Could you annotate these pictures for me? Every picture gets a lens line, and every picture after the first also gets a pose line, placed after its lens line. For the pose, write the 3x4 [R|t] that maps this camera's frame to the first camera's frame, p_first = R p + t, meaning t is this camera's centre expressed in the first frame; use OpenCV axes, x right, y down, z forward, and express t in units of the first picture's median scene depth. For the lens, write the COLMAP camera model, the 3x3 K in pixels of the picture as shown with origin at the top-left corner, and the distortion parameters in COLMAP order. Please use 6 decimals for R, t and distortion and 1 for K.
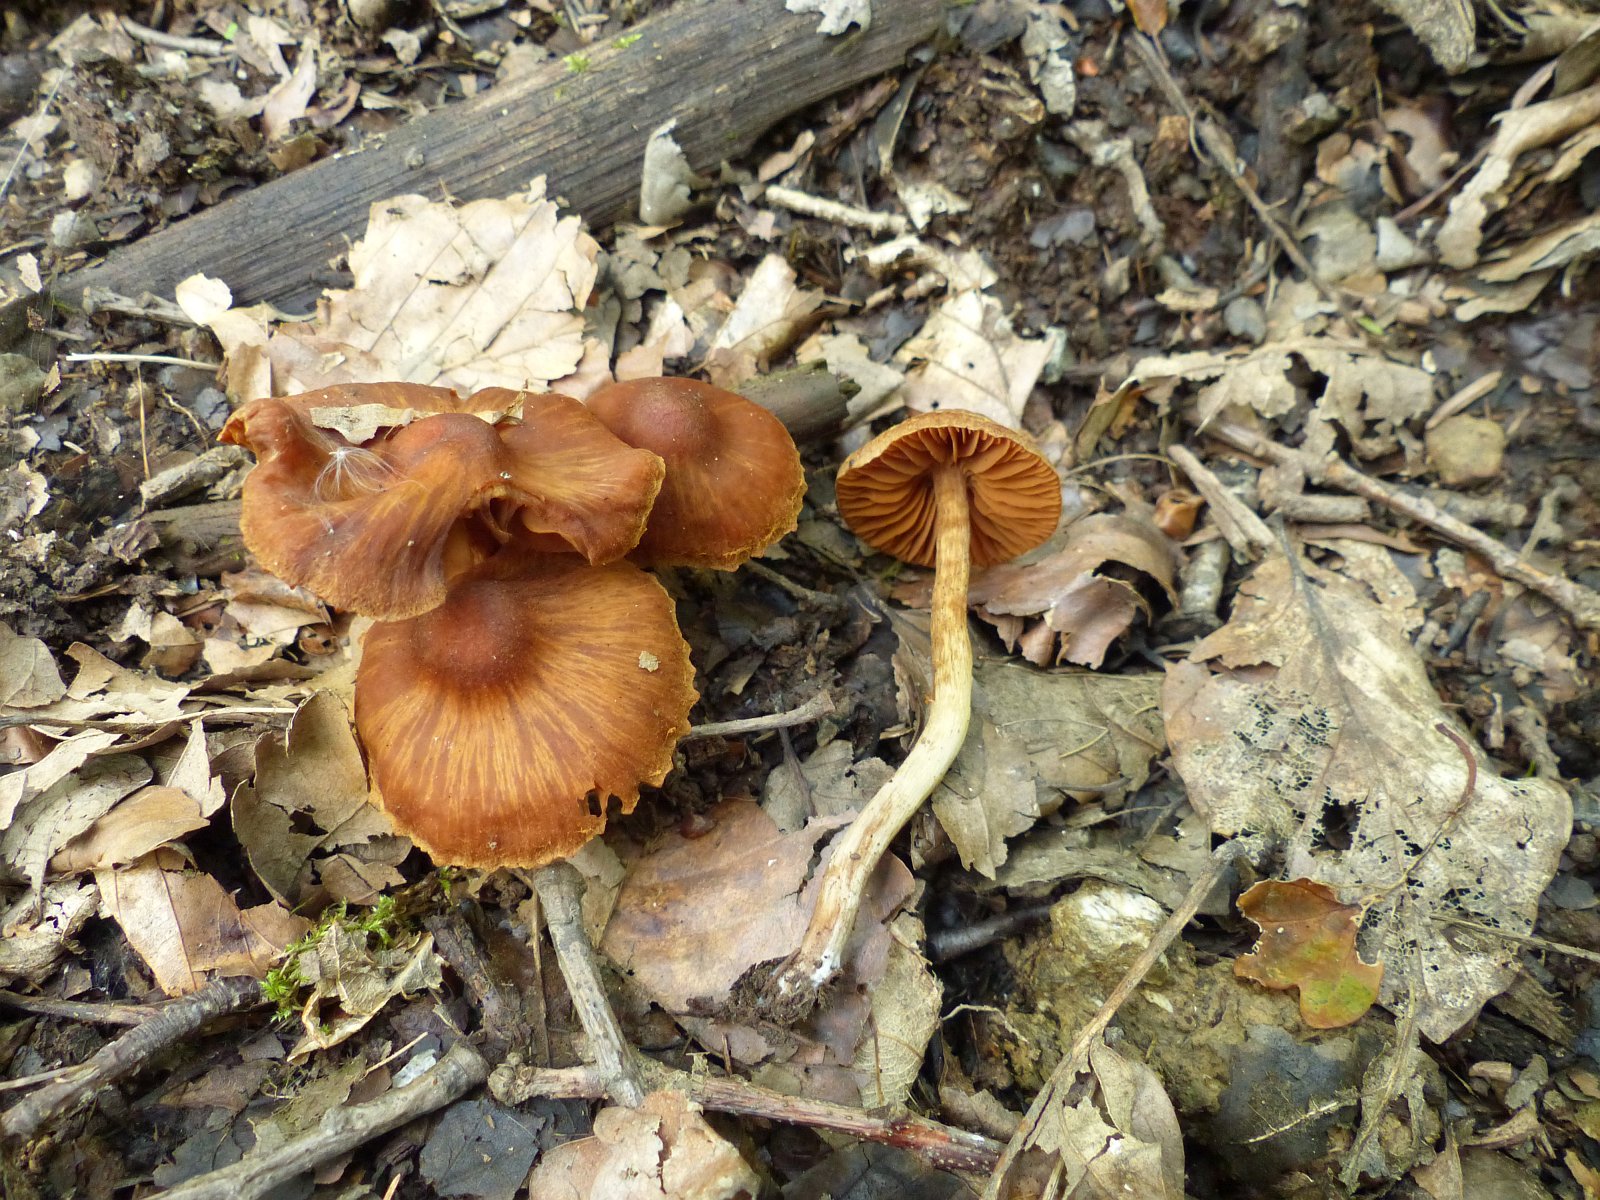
lens RADIAL K [[1174.1, 0, 792.4], [0, 1174.1, 593.0], [0, 0, 1]] dist [-0.025563, -0.002214]
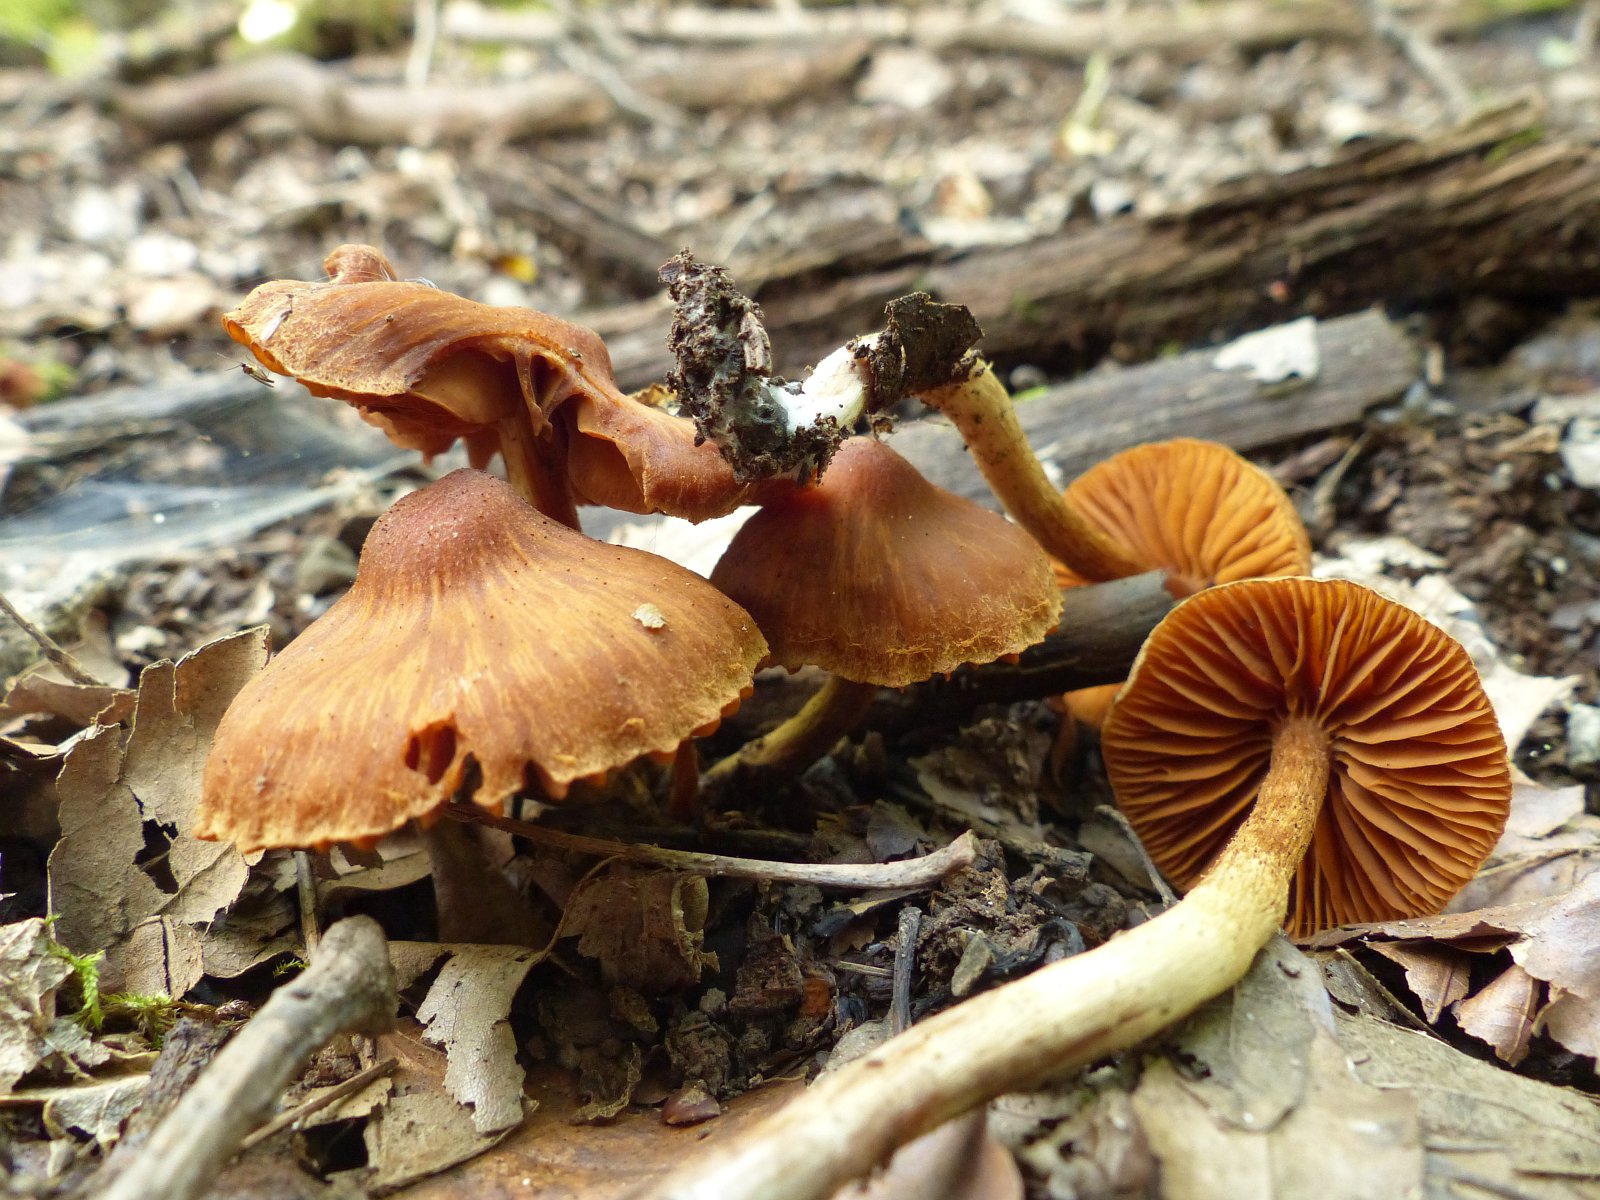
lens RADIAL K [[1174.1, 0, 792.4], [0, 1174.1, 593.0], [0, 0, 1]] dist [-0.025563, -0.002214]
pose [[0.873727, 0.056318, -0.483145, 0.170882], [-0.362524, 0.737645, -0.569610, 0.274030], [0.324311, 0.672836, 0.664917, 0.471615]]
